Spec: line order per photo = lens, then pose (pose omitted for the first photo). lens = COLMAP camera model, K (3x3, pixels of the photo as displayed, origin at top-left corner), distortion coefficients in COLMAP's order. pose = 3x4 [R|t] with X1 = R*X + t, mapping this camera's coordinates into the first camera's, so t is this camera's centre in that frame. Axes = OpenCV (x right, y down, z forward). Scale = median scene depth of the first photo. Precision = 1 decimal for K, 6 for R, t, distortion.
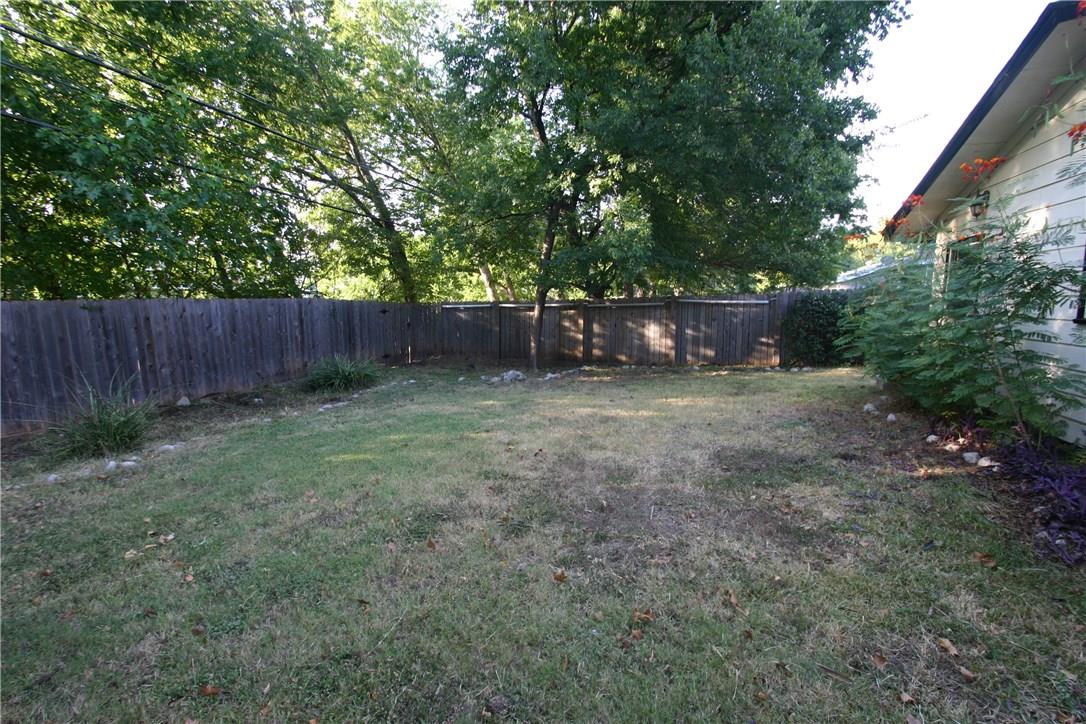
lens RADIAL K [[499.0, 0, 546.8], [0, 499.0, 366.2], [0, 0, 1]] dist [0.011212, -0.016160]
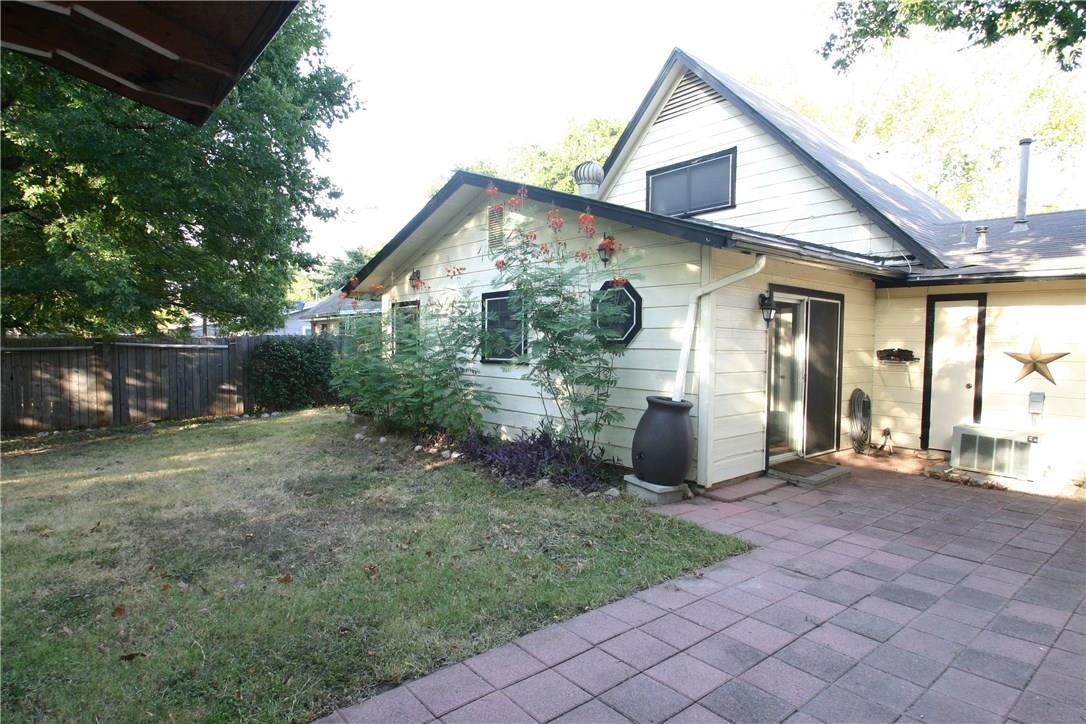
lens RADIAL K [[594.3, 0, 543.0], [0, 594.3, 362.0], [0, 0, 1]] dist [0.000798, -0.000077]
pose [[0.517424, -0.012251, 0.855642, -0.298277], [0.095446, 0.994485, -0.043479, 0.008019], [-0.850390, 0.104165, 0.515739, -0.110473]]
